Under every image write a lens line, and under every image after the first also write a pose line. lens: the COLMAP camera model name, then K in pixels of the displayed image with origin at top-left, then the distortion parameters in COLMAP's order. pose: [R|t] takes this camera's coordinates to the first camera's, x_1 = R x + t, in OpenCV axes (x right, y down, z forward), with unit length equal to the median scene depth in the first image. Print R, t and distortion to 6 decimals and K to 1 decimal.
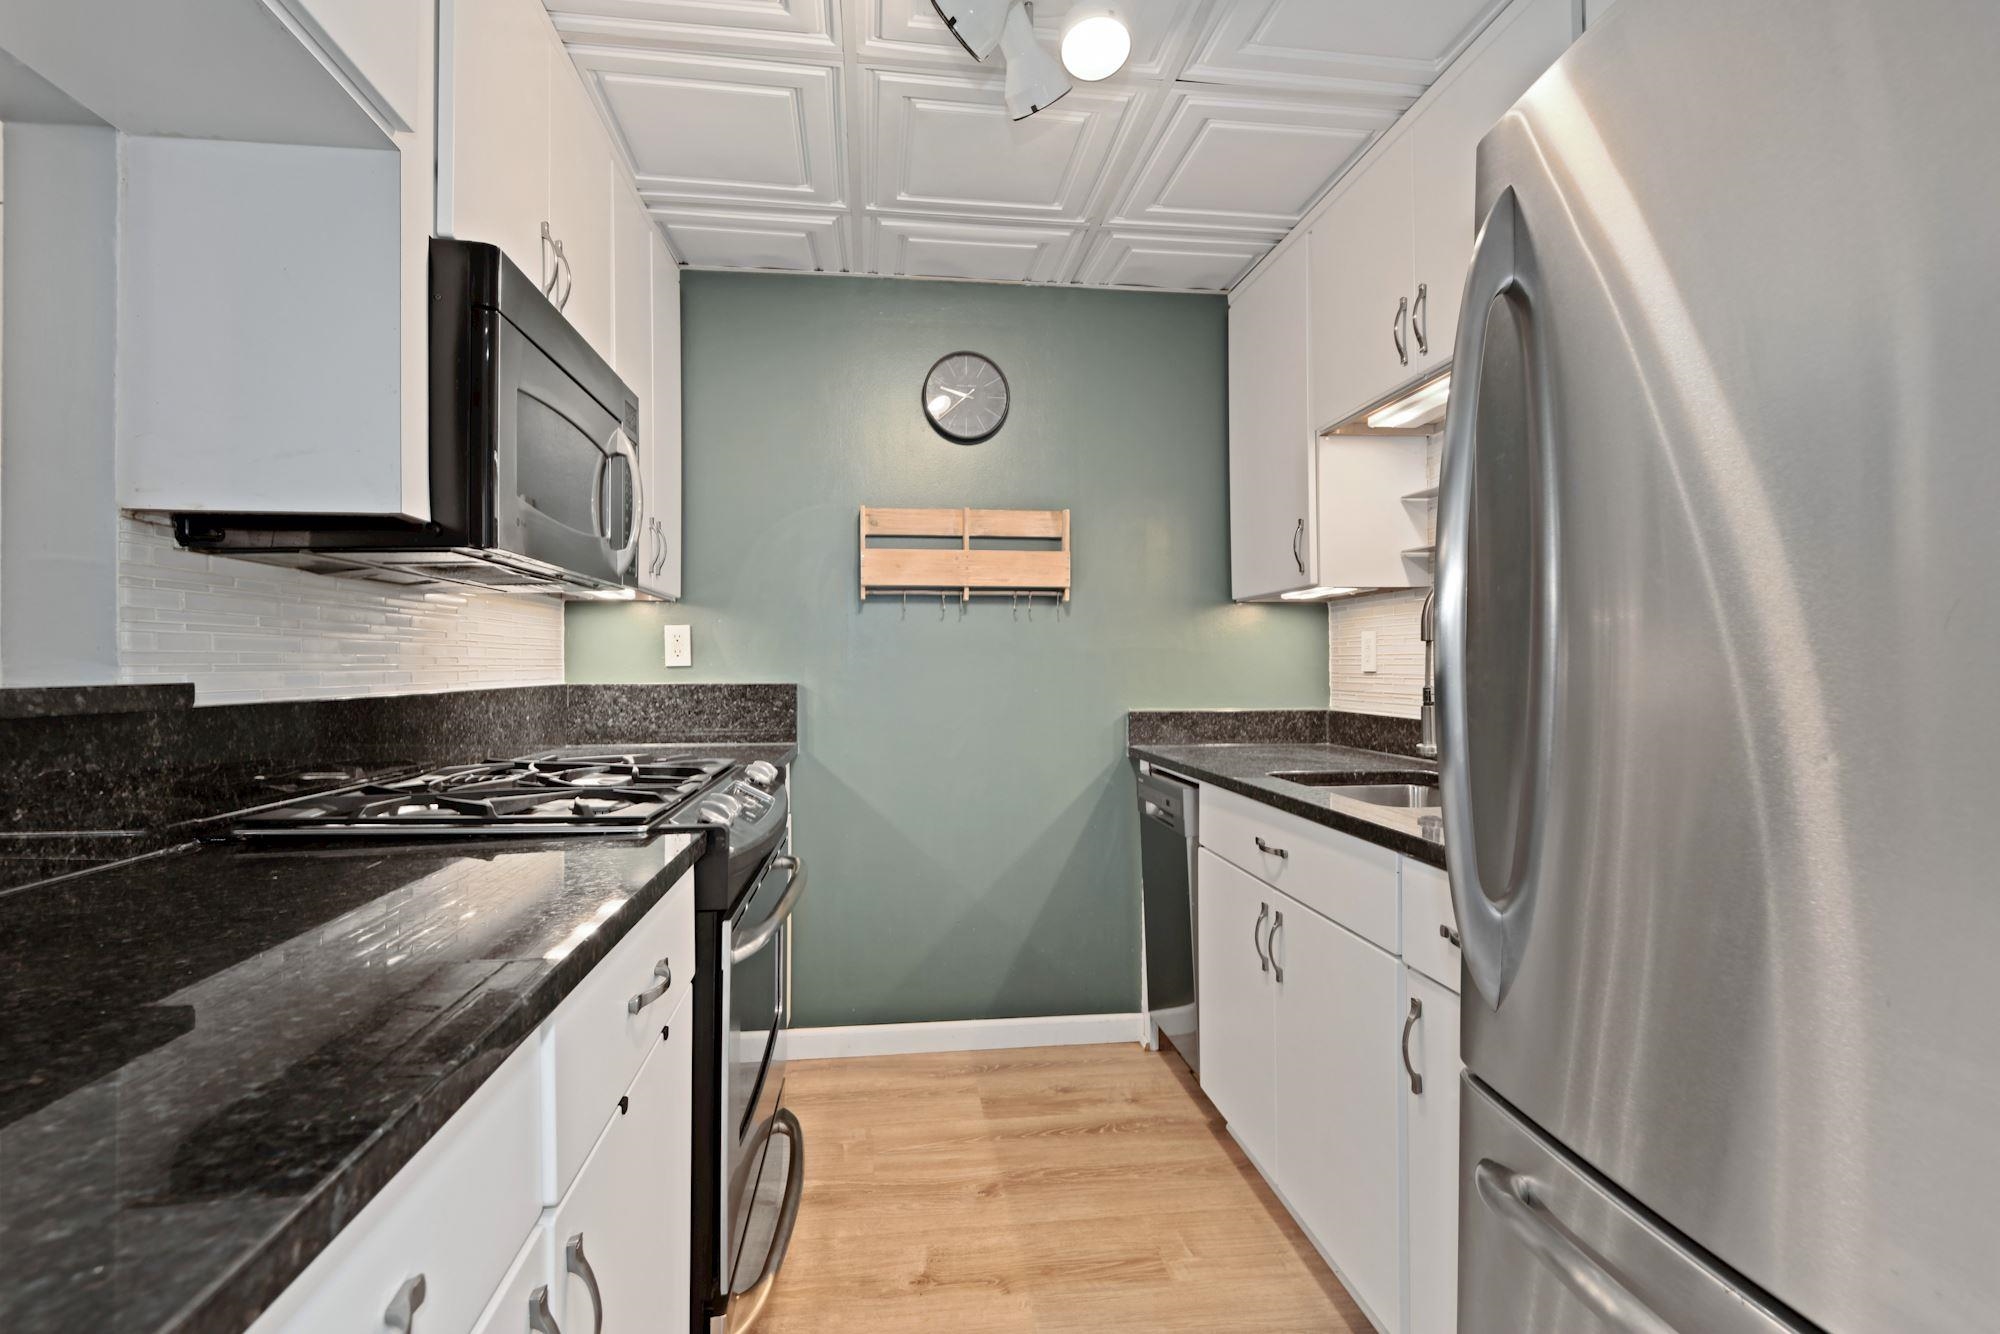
lens RADIAL K [[945.9, 0, 1005.3], [0, 945.9, 660.1], [0, 0, 1]] dist [0.032278, -0.024479]
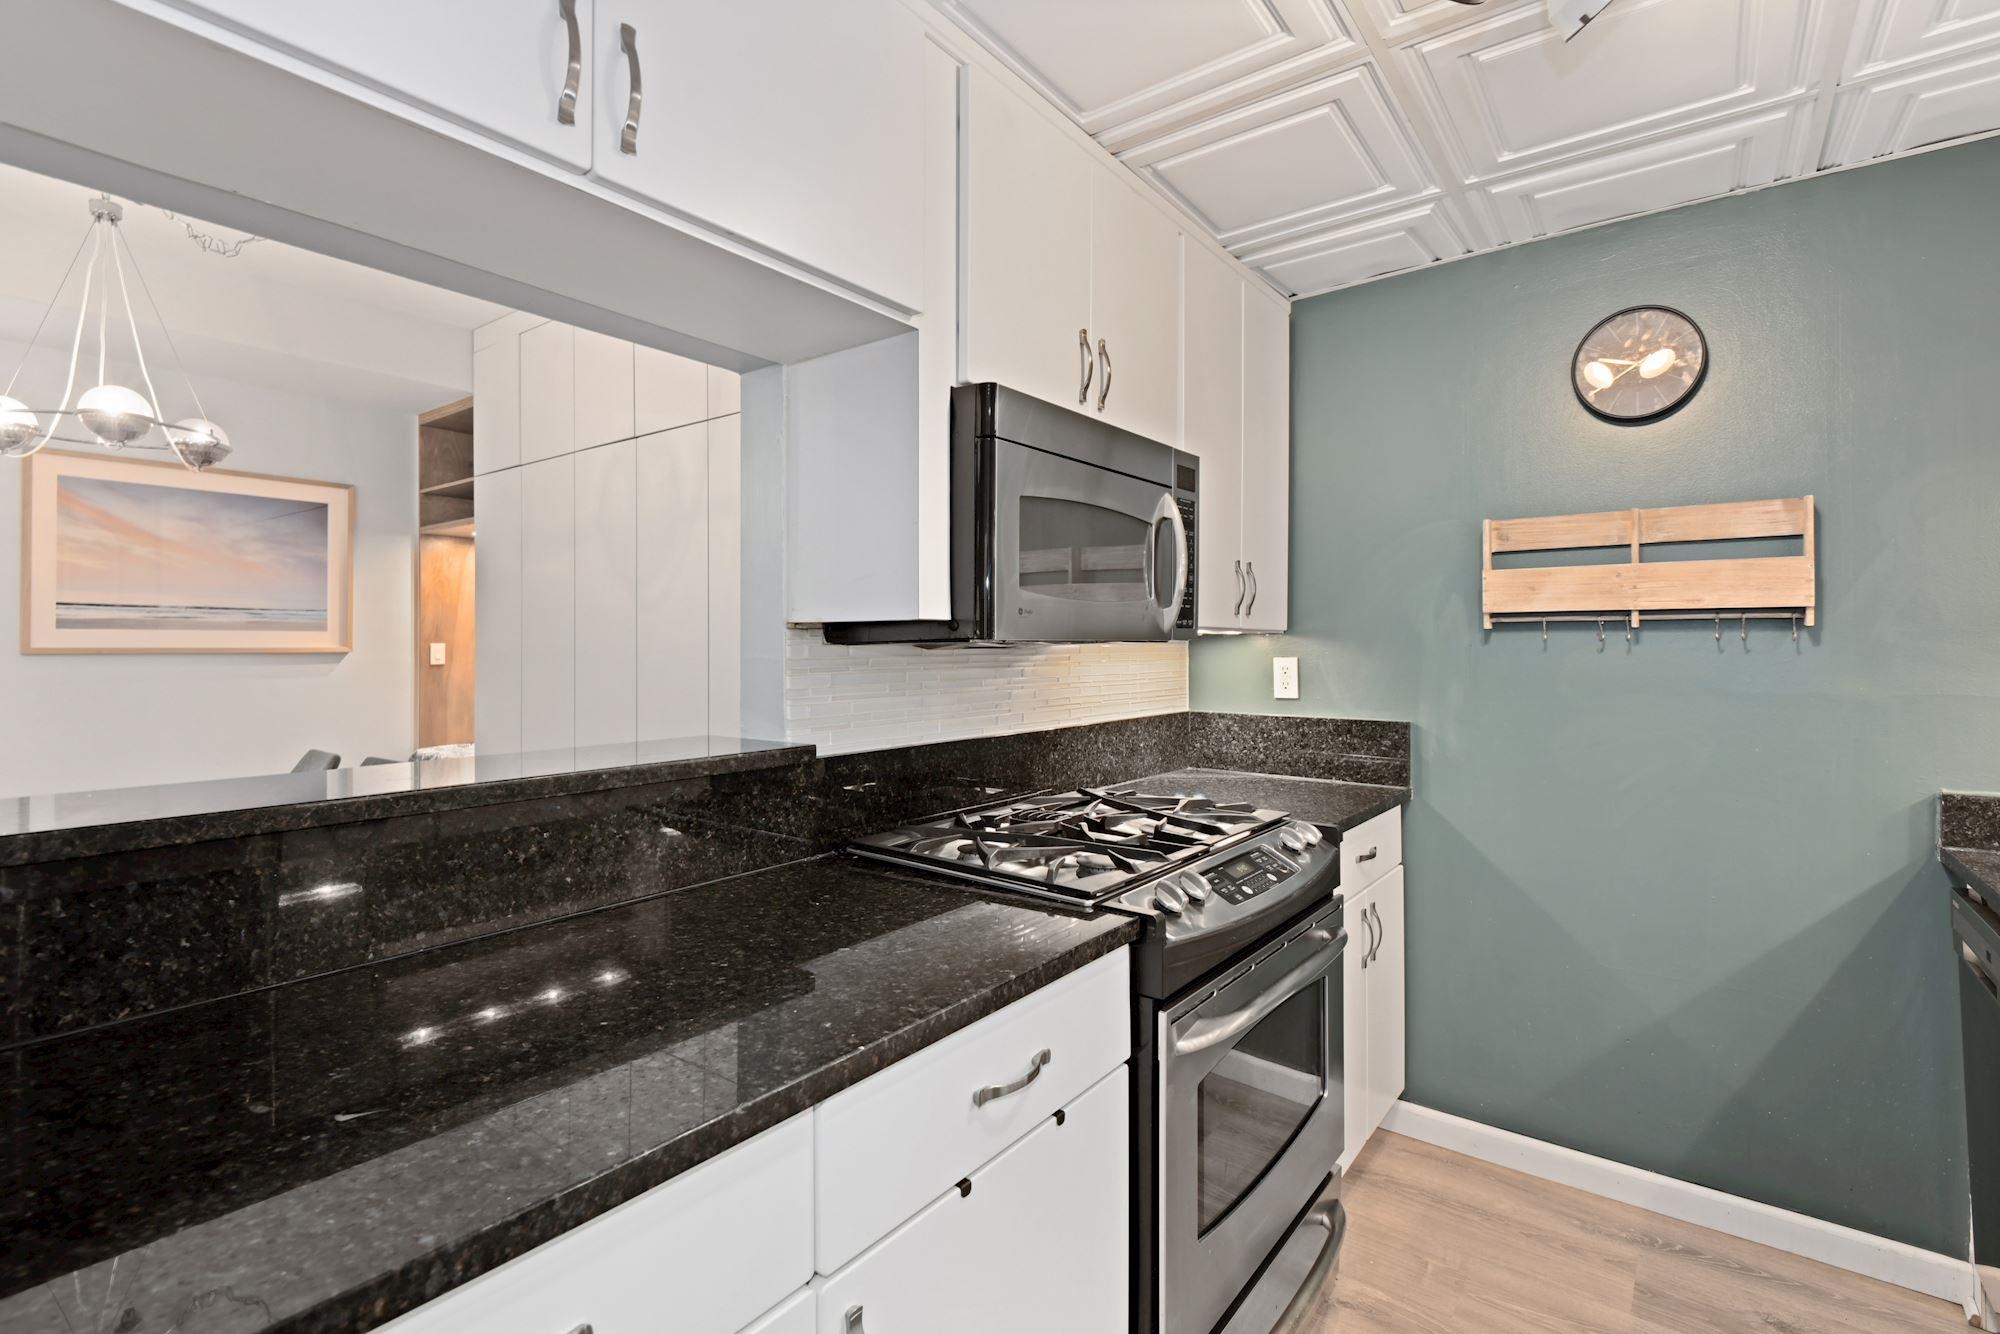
lens RADIAL K [[923.9, 0, 1004.1], [0, 923.9, 640.2], [0, 0, 1]] dist [0.030381, -0.016777]
pose [[0.711631, -0.001799, -0.702551, 0.138378], [0.002176, 0.999998, -0.000356, -0.057747], [0.702550, -0.001275, 0.711633, 0.098266]]
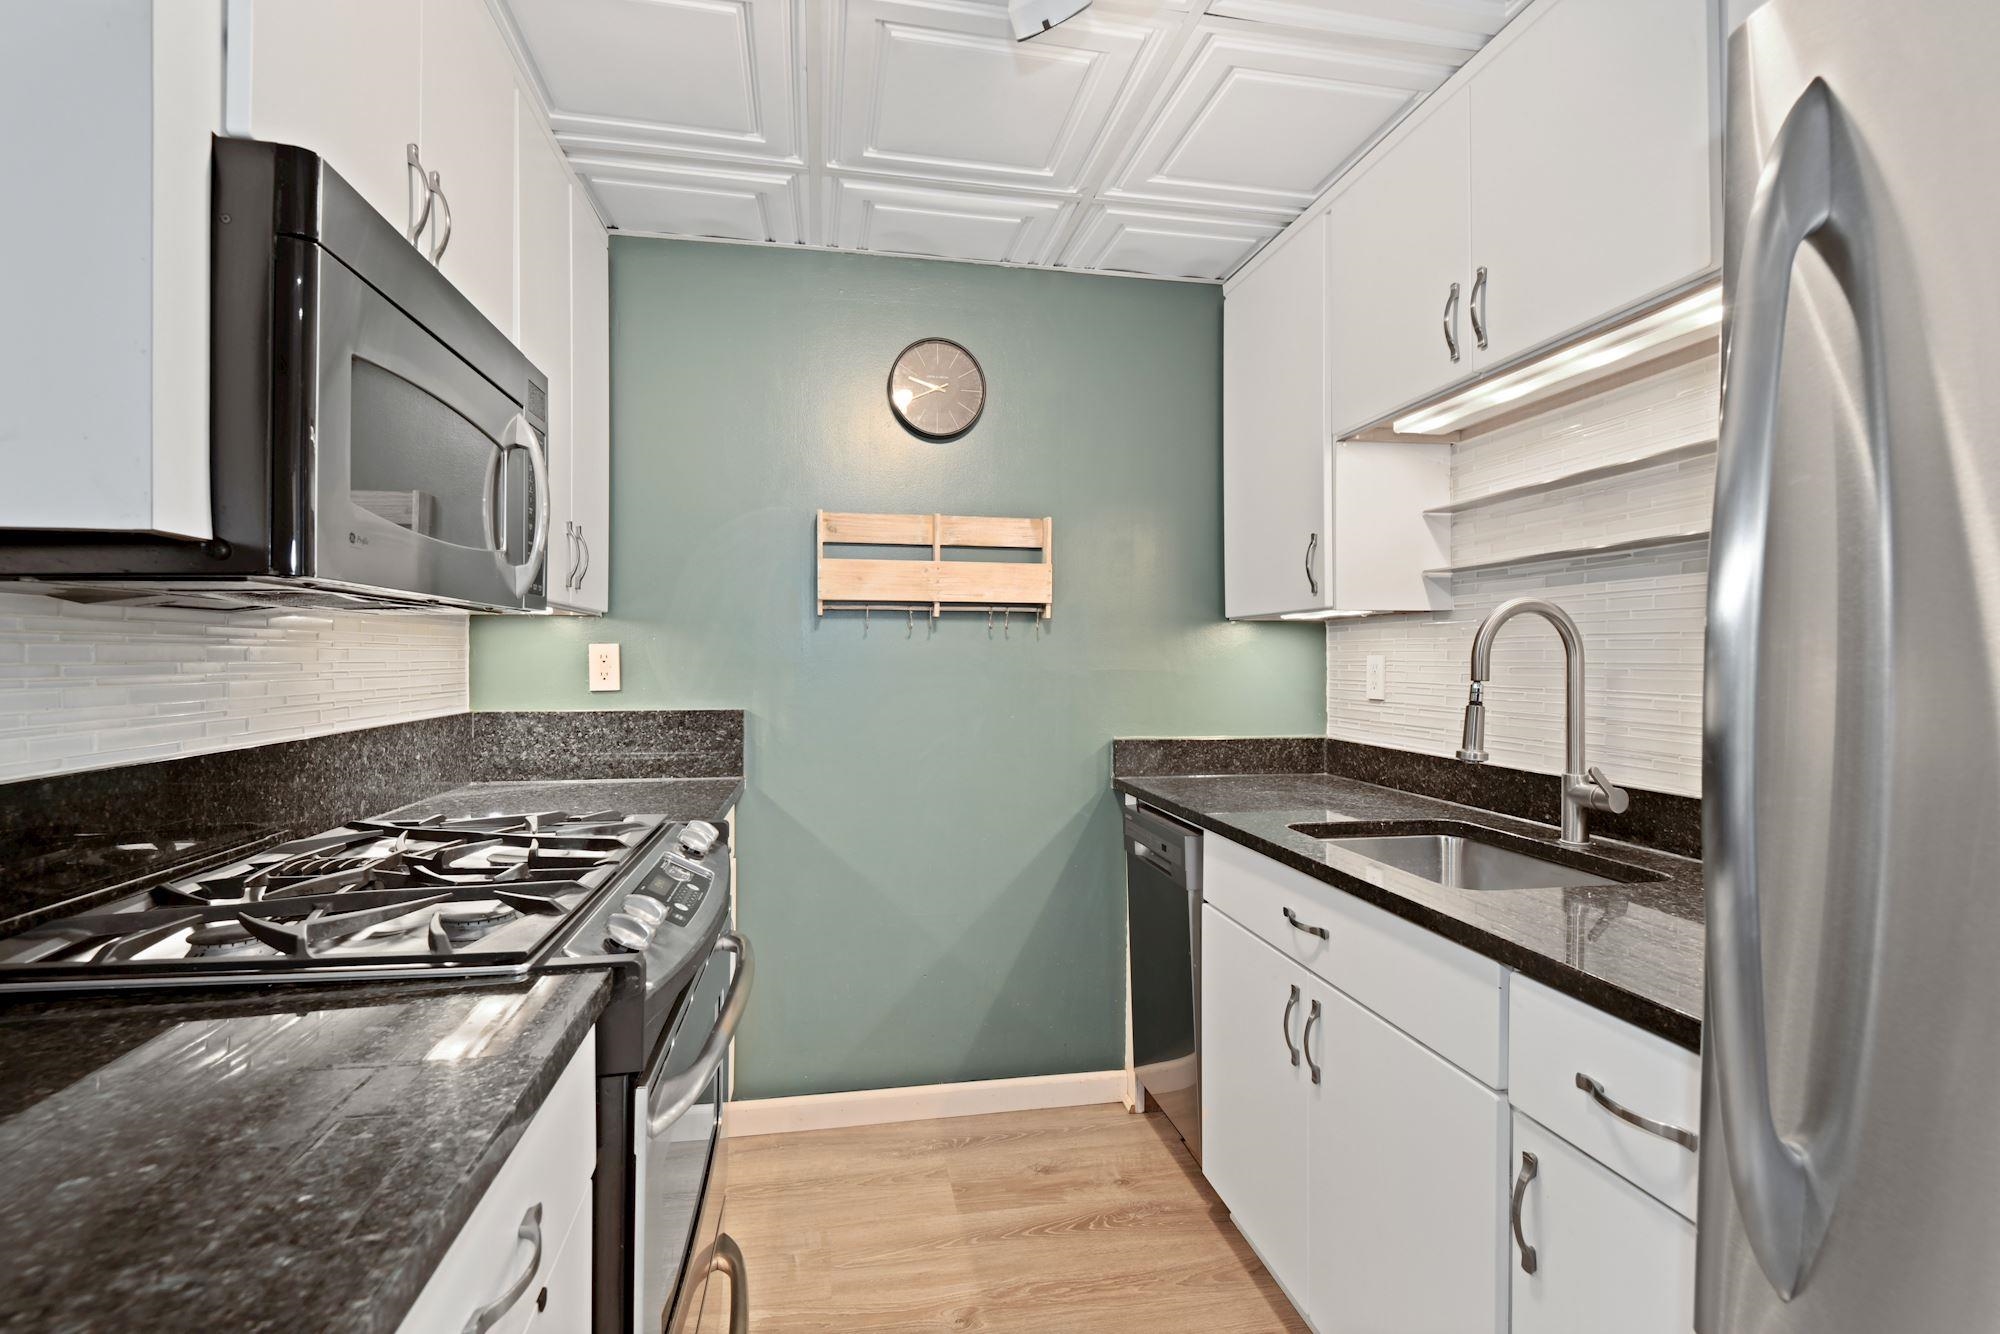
lens RADIAL K [[917.7, 0, 1006.9], [0, 917.7, 659.8], [0, 0, 1]] dist [0.032778, -0.023026]
pose [[0.998147, 0.006209, 0.060539, -0.029064], [-0.006701, 0.999946, 0.007927, -0.032145], [-0.060486, -0.008318, 0.998134, 0.138283]]
